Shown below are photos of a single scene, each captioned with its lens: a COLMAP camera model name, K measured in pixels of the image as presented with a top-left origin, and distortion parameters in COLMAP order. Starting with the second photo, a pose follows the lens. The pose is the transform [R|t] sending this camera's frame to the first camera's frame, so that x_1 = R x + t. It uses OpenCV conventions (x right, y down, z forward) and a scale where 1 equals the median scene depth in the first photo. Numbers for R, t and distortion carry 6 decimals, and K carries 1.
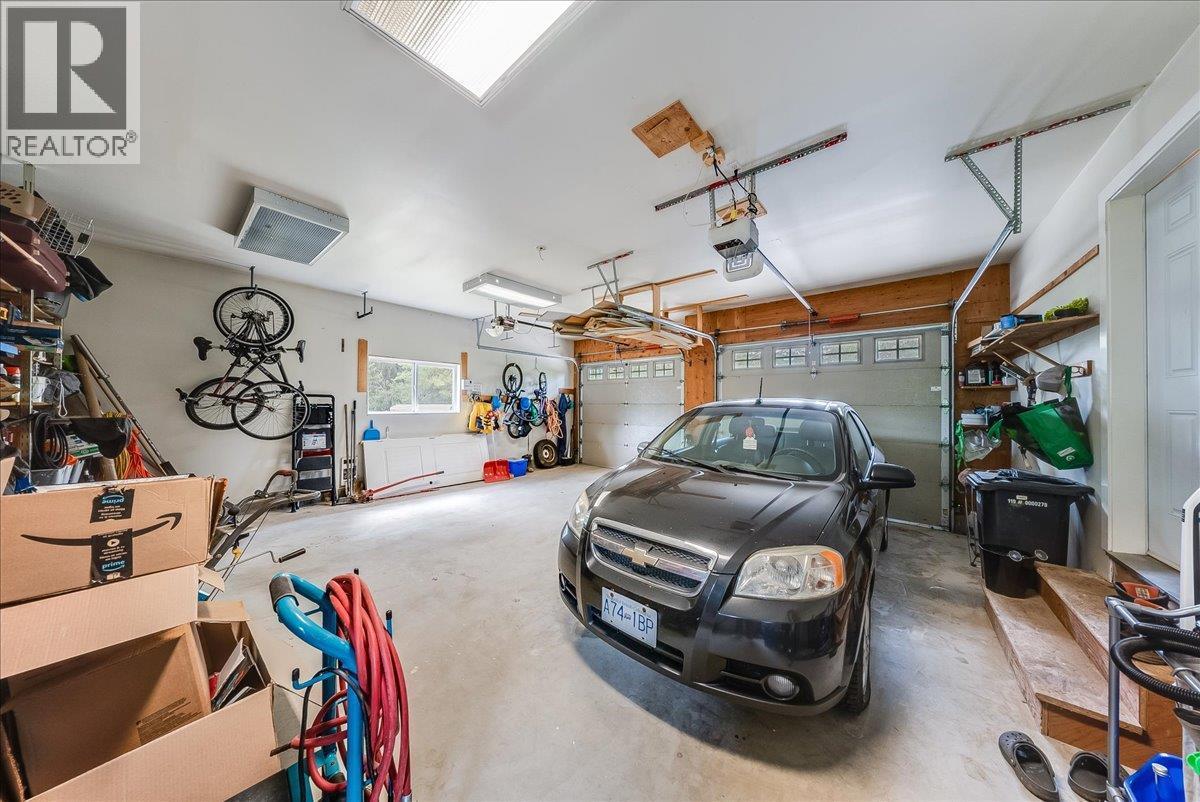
lens RADIAL K [[359.5, 0, 602.1], [0, 359.5, 403.4], [0, 0, 1]] dist [0.000618, -0.000873]
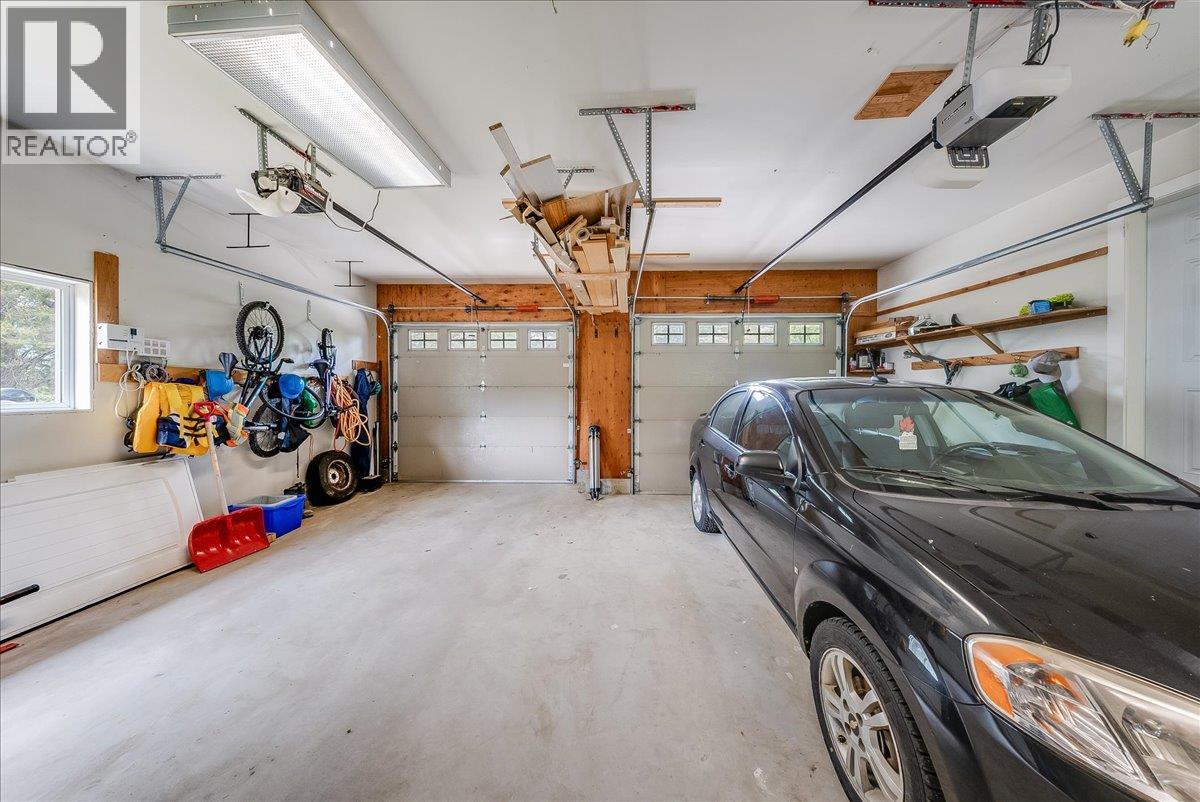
lens RADIAL K [[359.5, 0, 606.4], [0, 359.5, 390.4], [0, 0, 1]] dist [0.000618, -0.000873]
pose [[0.785629, -0.007200, 0.618657, -0.187282], [0.000361, 0.999937, 0.011178, 0.001315], [-0.618698, -0.008559, 0.785582, 0.338548]]
